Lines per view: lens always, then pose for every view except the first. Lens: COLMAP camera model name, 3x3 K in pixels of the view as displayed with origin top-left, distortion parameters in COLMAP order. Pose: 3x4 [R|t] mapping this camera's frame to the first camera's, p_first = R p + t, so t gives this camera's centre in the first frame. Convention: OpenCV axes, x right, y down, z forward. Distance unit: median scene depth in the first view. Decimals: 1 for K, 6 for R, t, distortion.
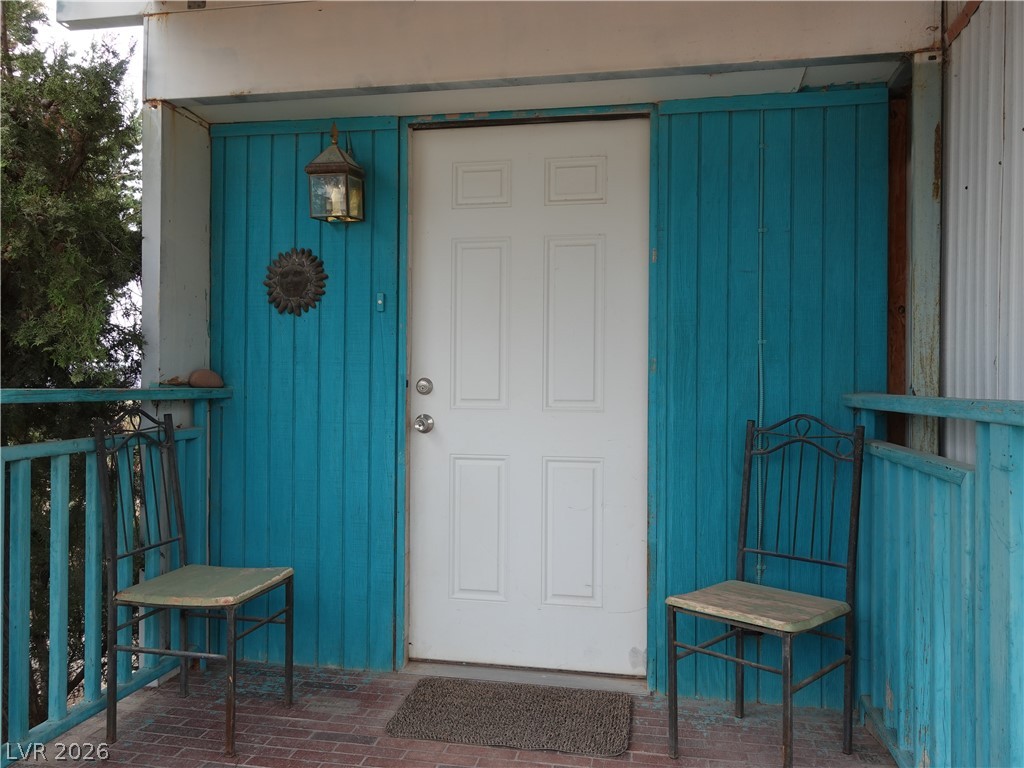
lens RADIAL K [[806.4, 0, 512.0], [0, 806.4, 384.0], [0, 0, 1]] dist [0.005894, 0.003249]
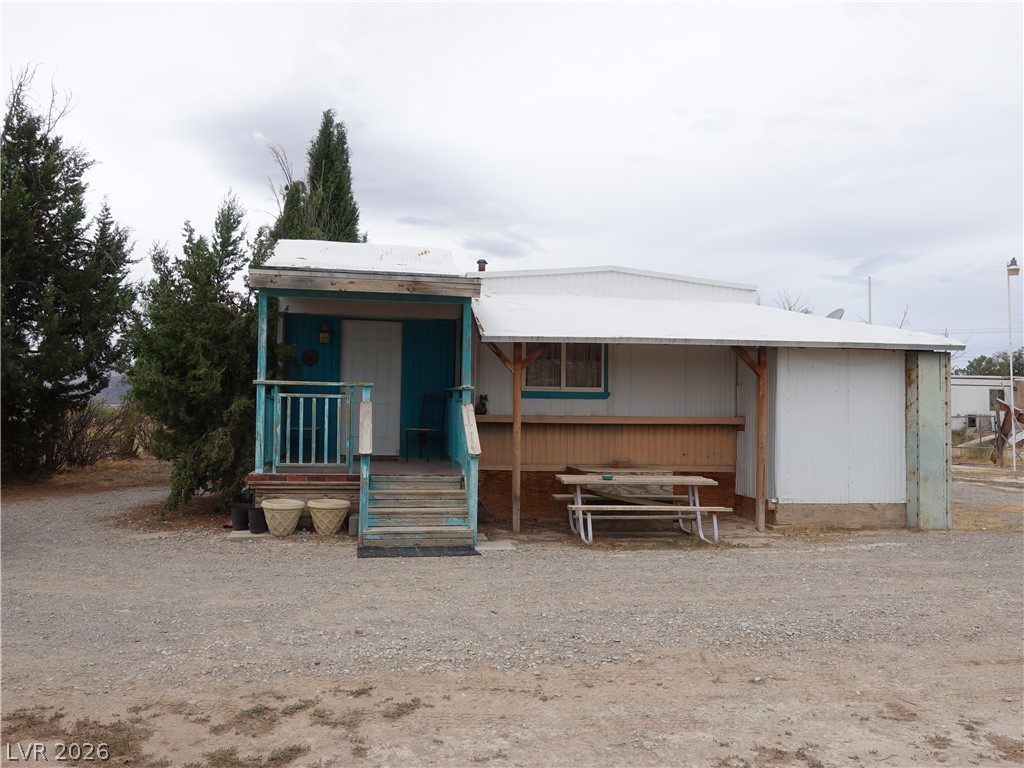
lens RADIAL K [[743.4, 0, 512.0], [0, 743.4, 384.0], [0, 0, 1]] dist [0.002120, 0.000827]
pose [[0.932490, 0.017571, 0.360769, -0.682569], [-0.014443, 0.999831, -0.011363, 0.028963], [-0.360908, 0.005385, 0.932586, -2.791192]]
